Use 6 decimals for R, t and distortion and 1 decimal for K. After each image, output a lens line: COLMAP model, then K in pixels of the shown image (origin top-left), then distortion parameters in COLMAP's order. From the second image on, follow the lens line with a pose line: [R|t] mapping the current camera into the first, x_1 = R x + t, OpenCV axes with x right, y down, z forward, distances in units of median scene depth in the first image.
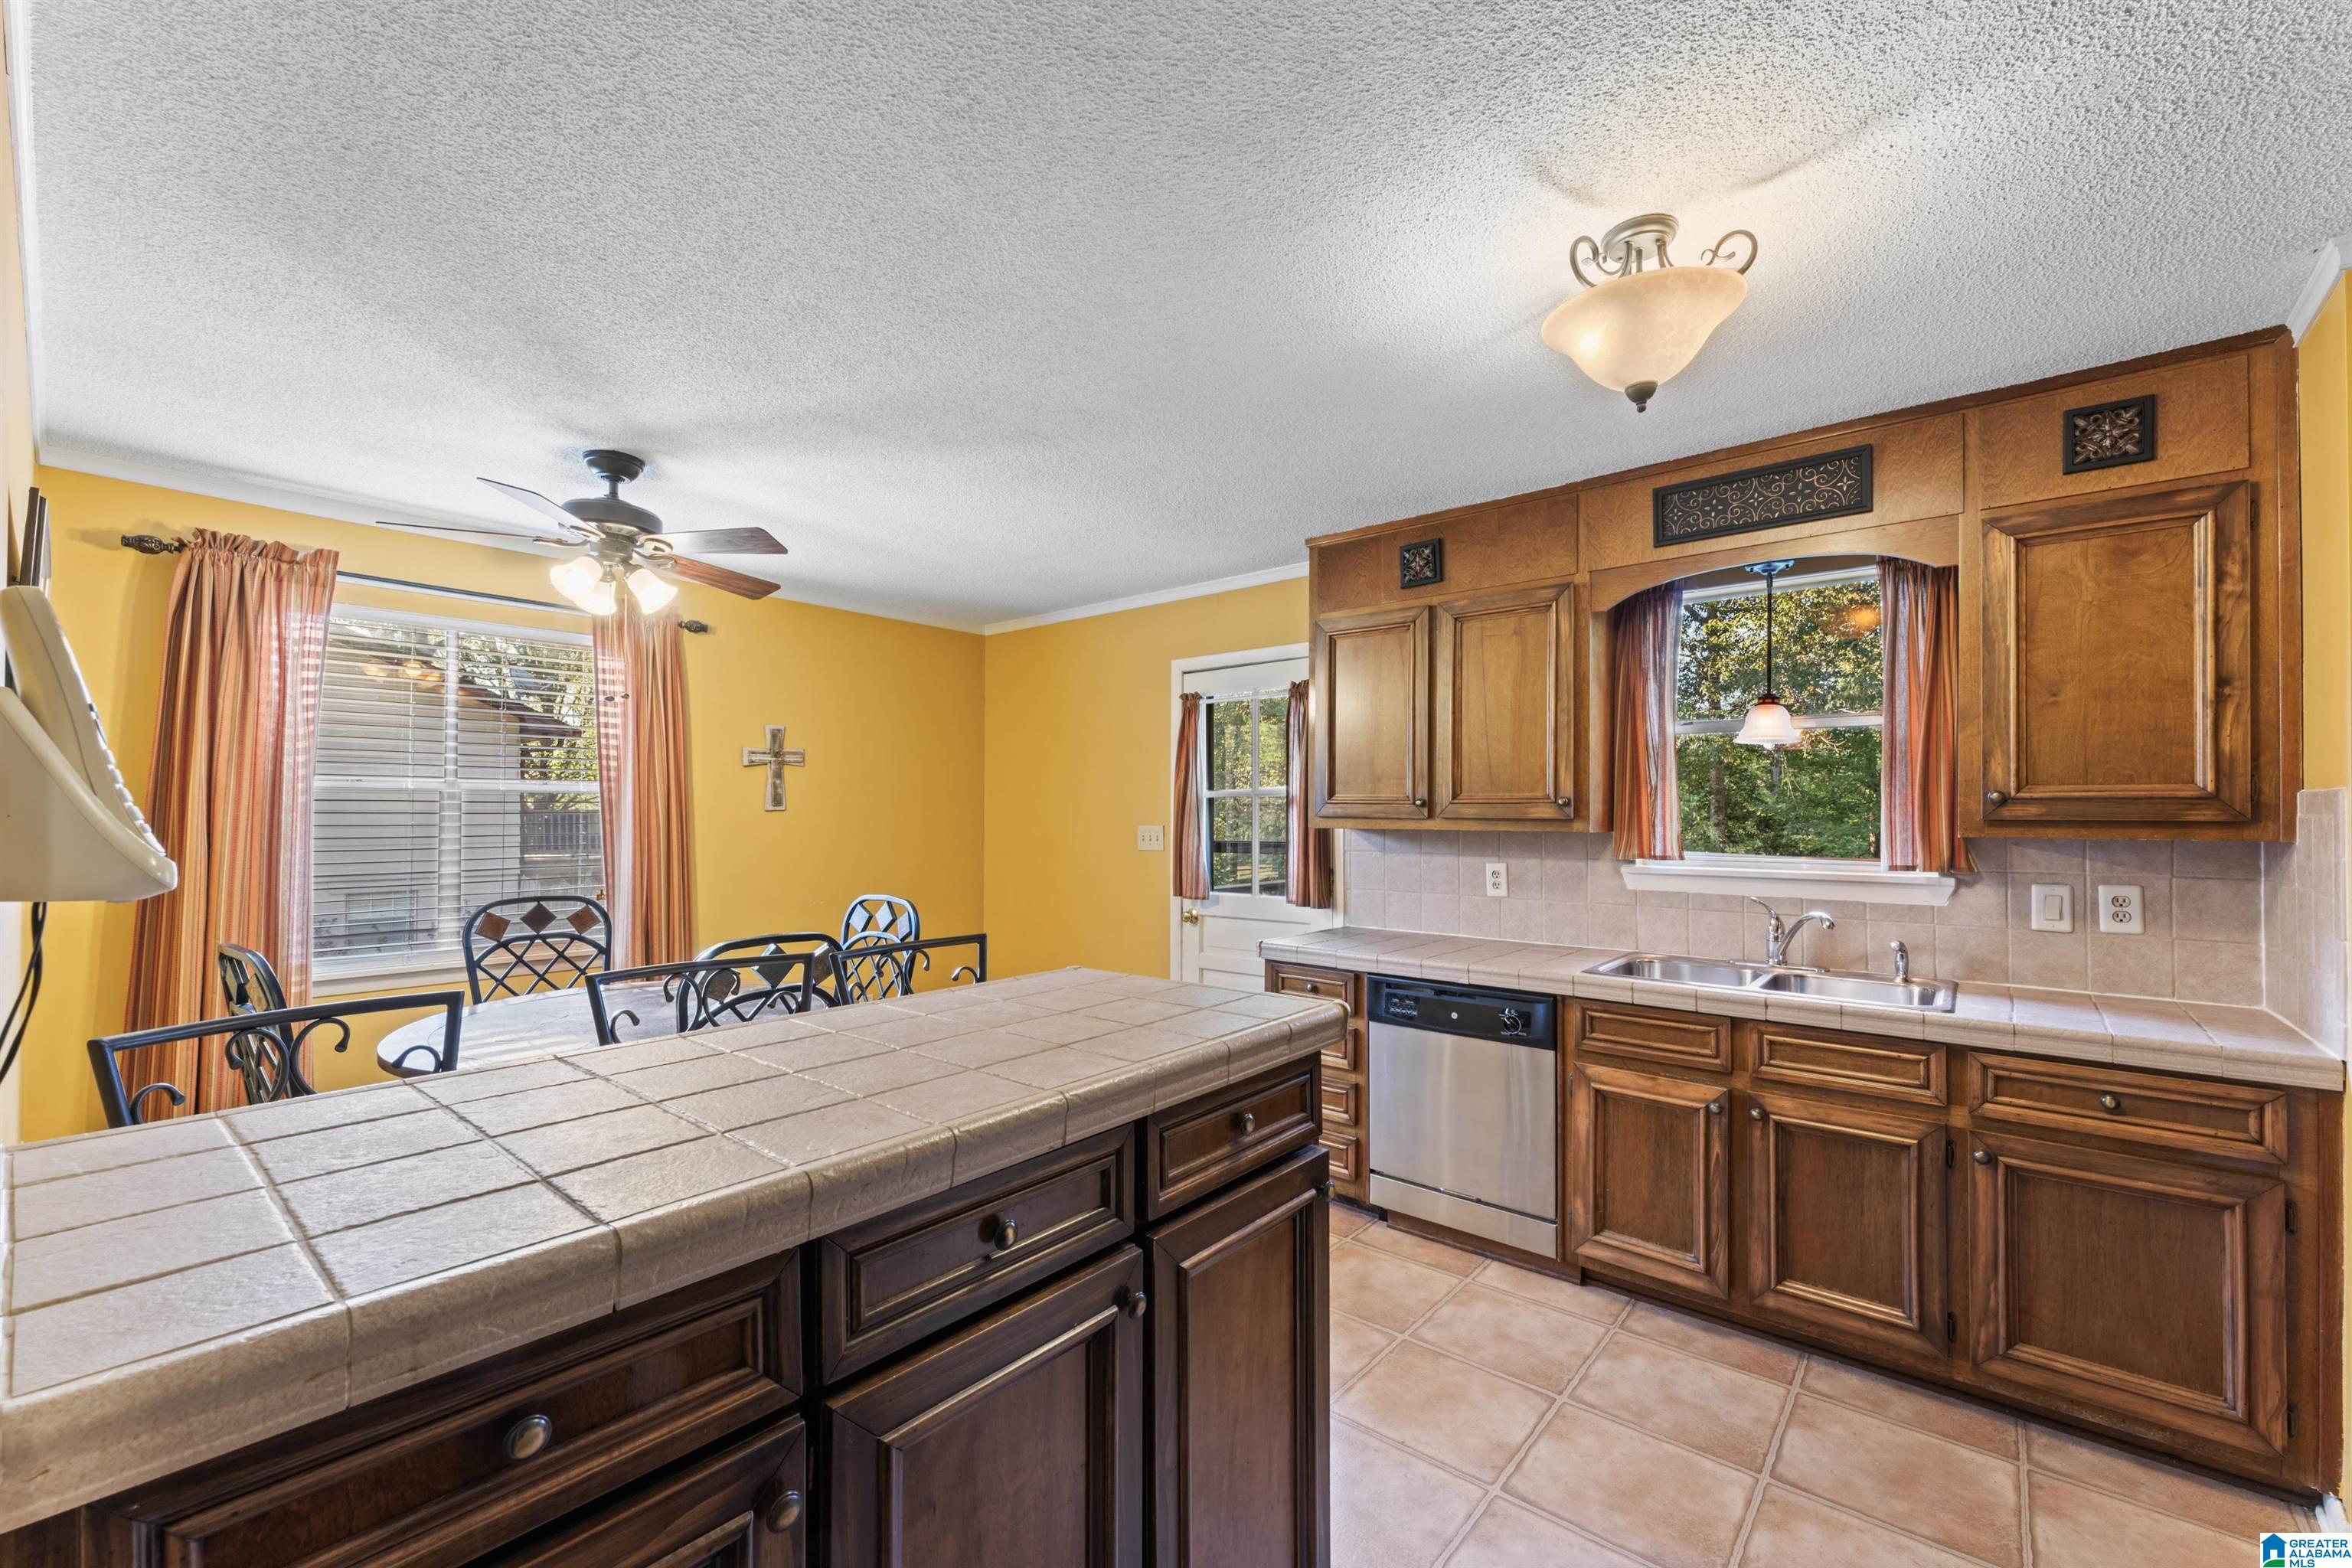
lens RADIAL K [[943.4, 0, 1146.5], [0, 943.4, 801.5], [0, 0, 1]] dist [-0.000687, -0.000181]
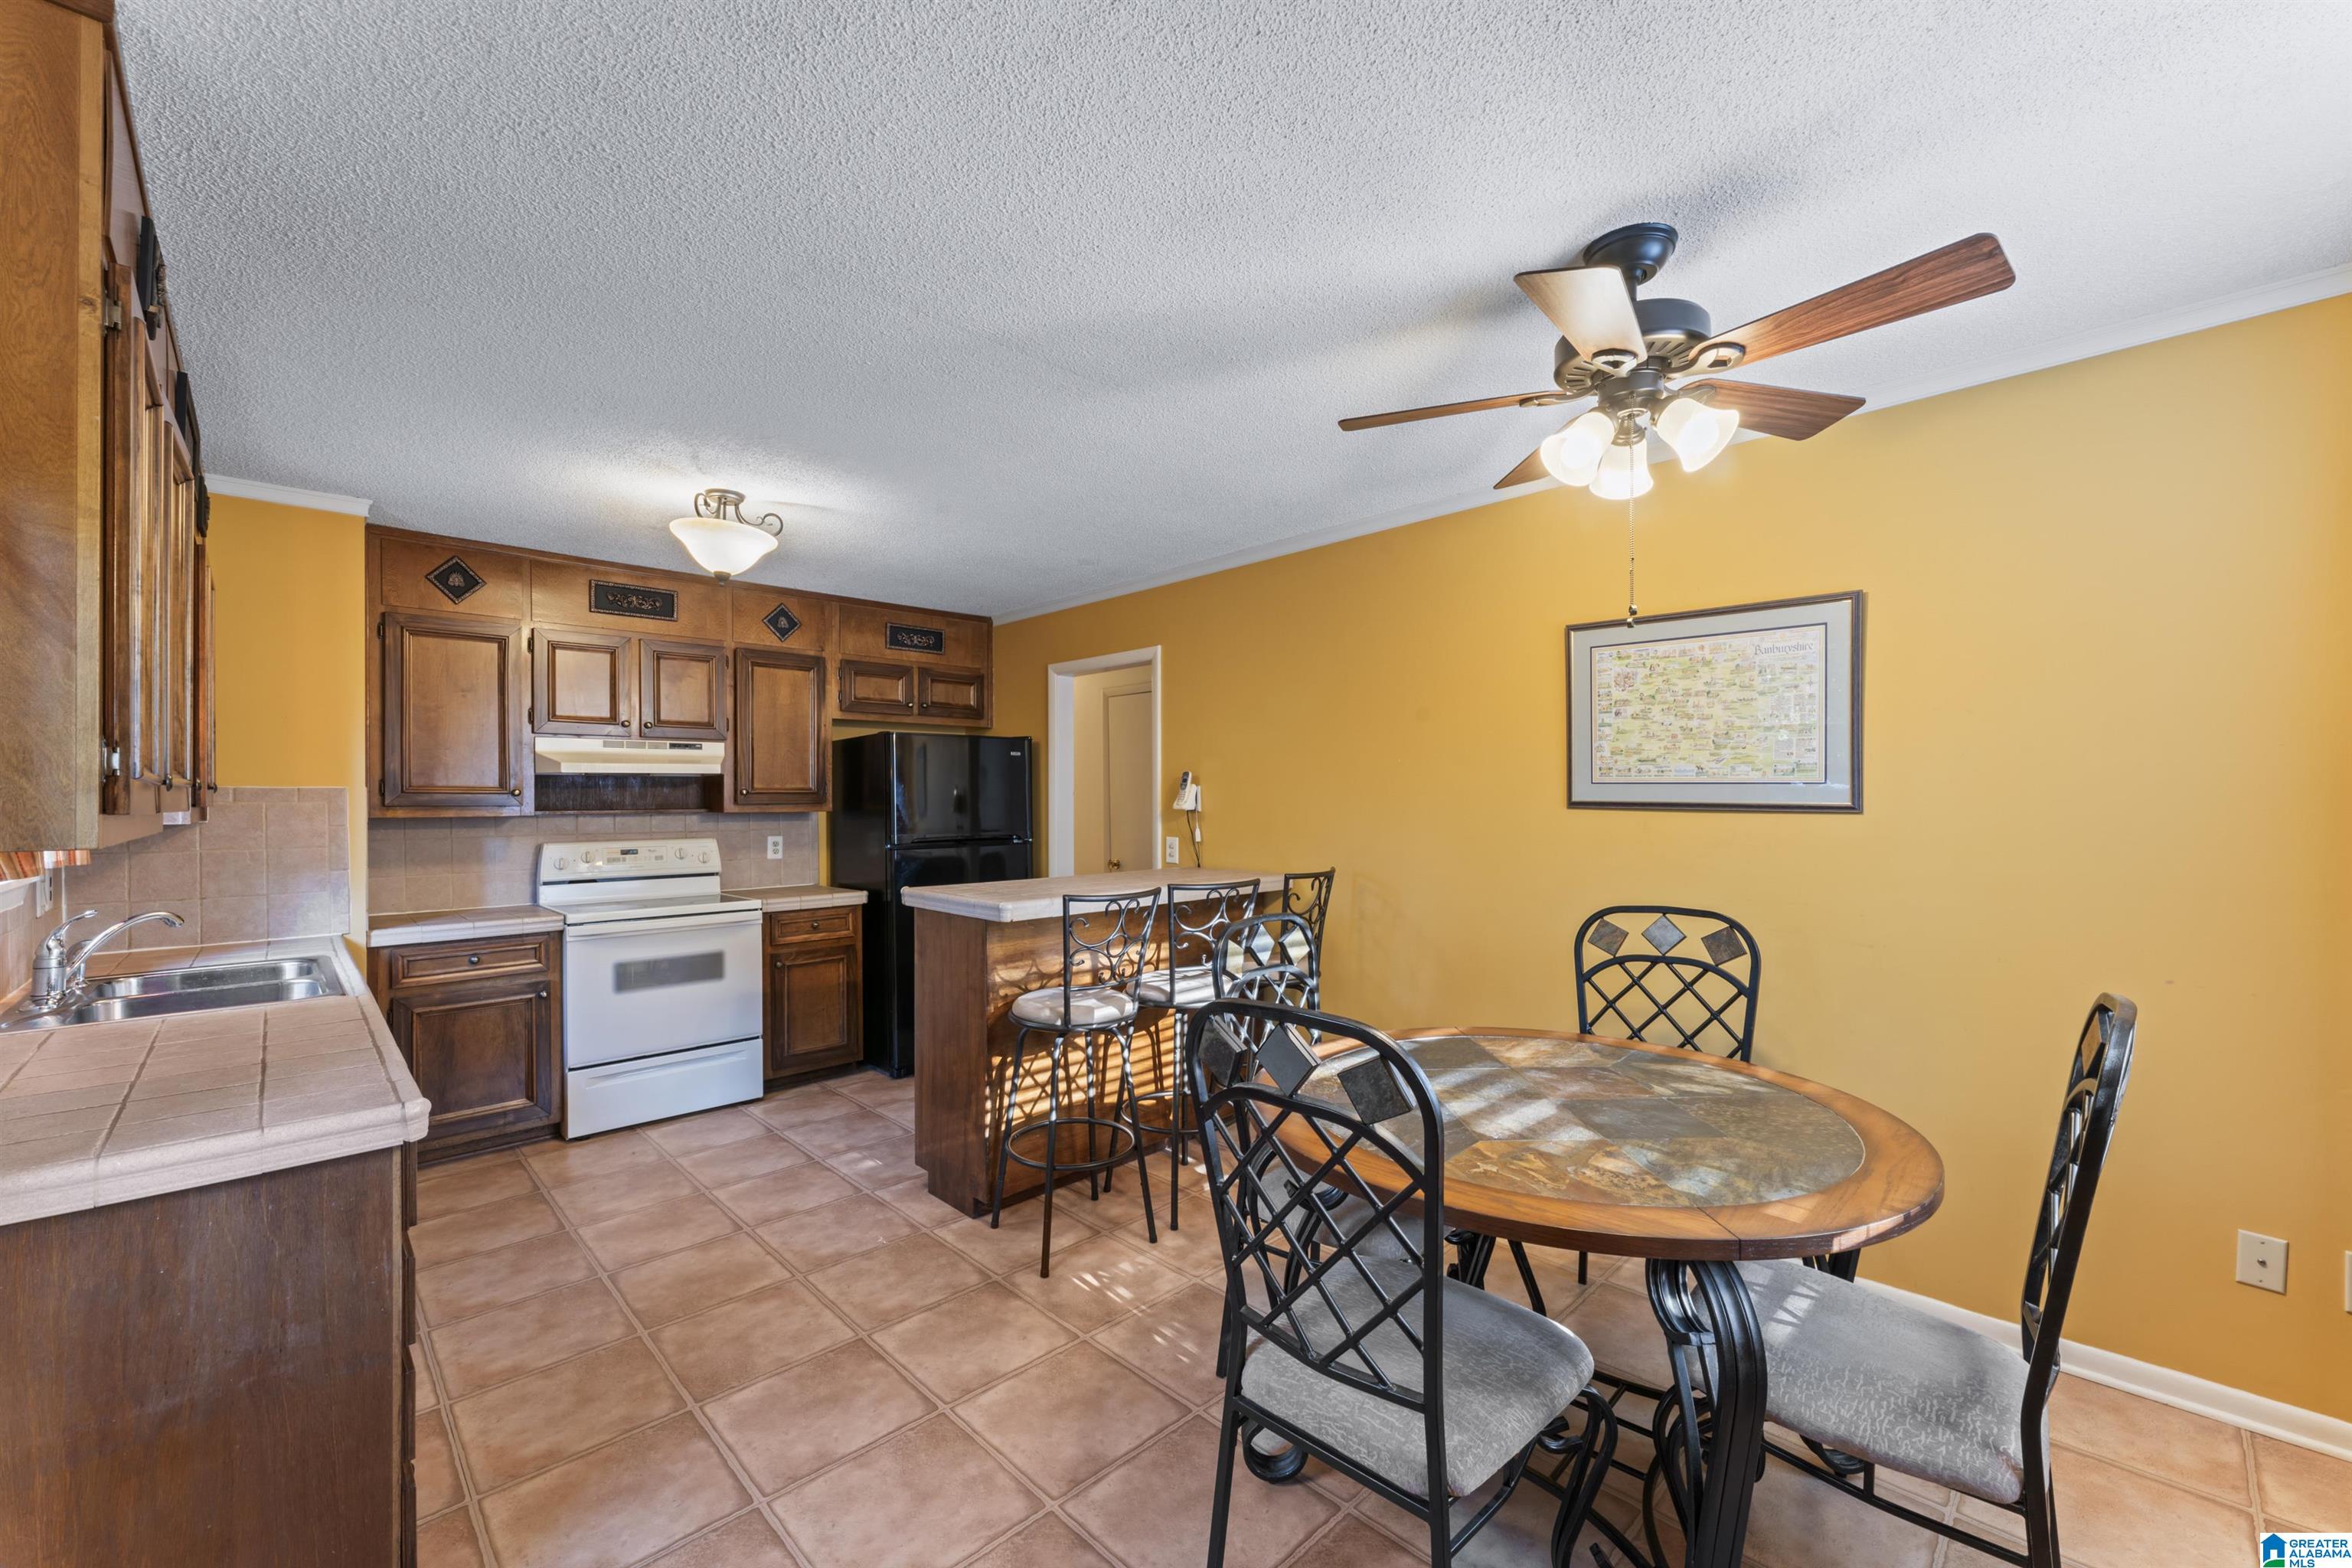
lens RADIAL K [[938.3, 0, 1172.9], [0, 938.3, 798.4], [0, 0, 1]] dist [0.000835, 0.000289]
pose [[-0.996586, 0.002557, 0.082519, -0.325665], [0.001639, 0.999936, -0.011186, 0.018647], [-0.082542, -0.011012, -0.996527, 1.734054]]
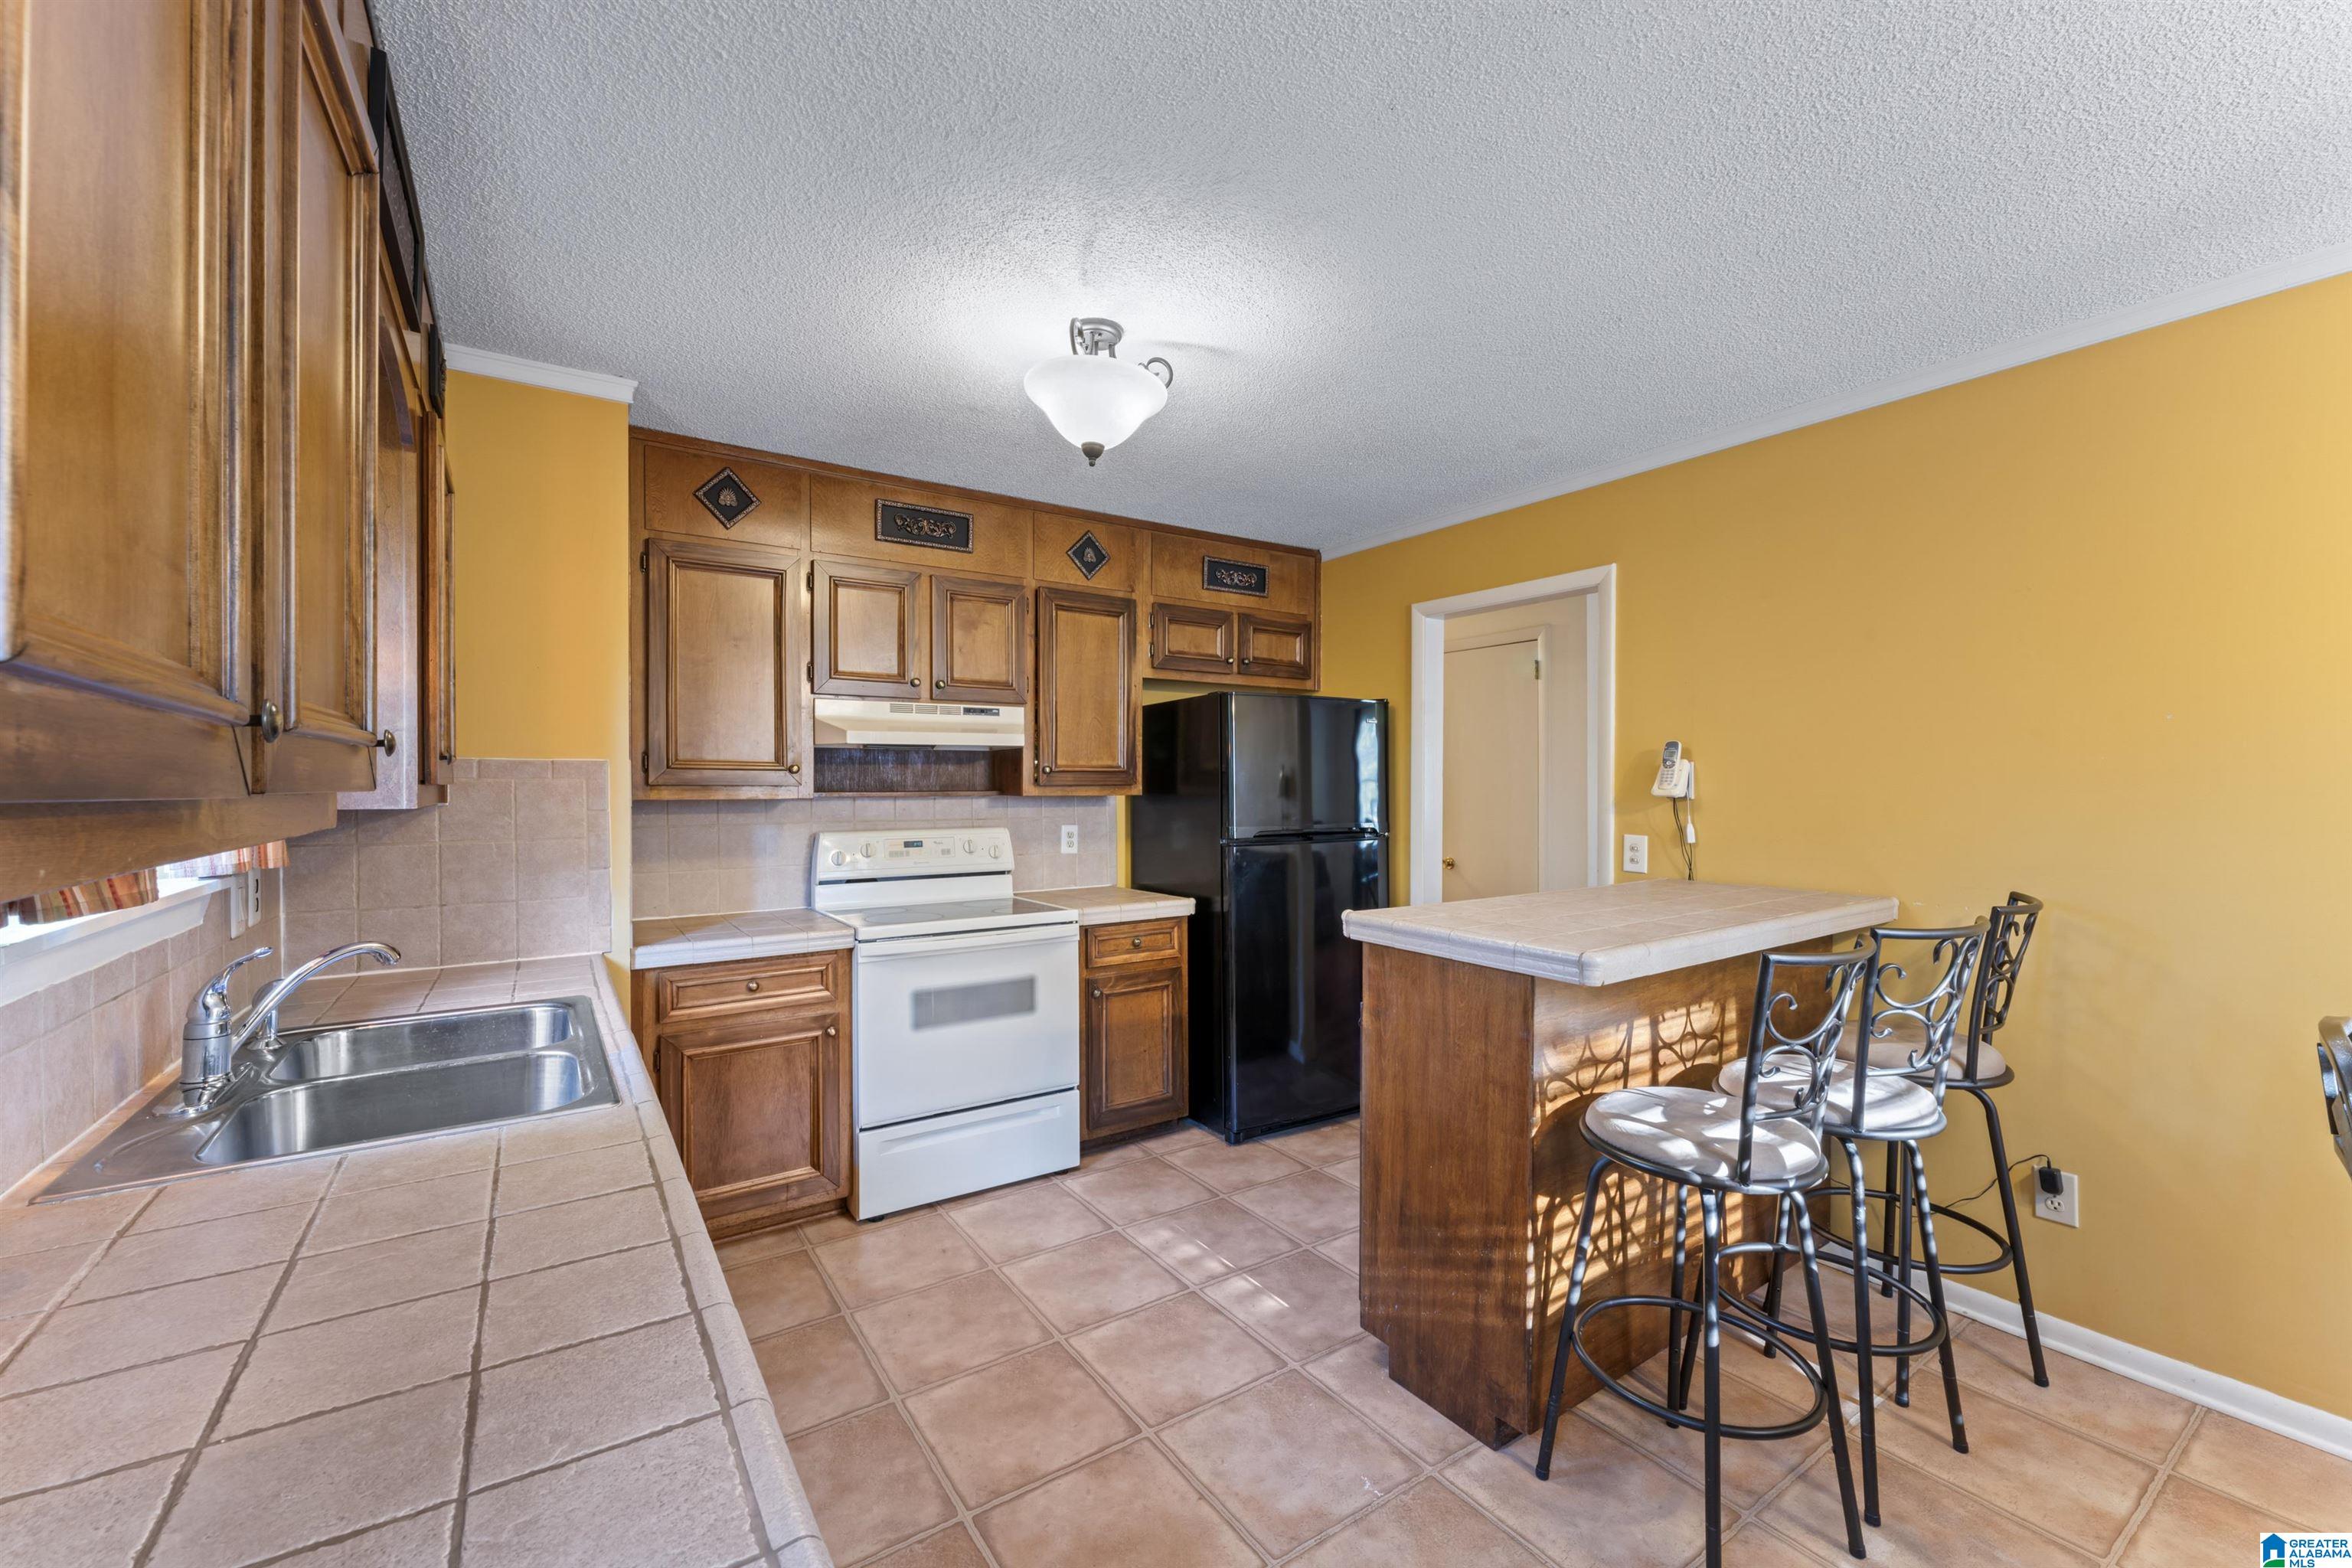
lens RADIAL K [[946.4, 0, 1171.7], [0, 946.4, 788.5], [0, 0, 1]] dist [-0.000192, -0.000140]
pose [[-0.967558, -0.003426, 0.252627, 0.057829], [-0.004682, 0.999979, -0.004370, 0.018551], [-0.252607, -0.005411, -0.967554, 1.381427]]
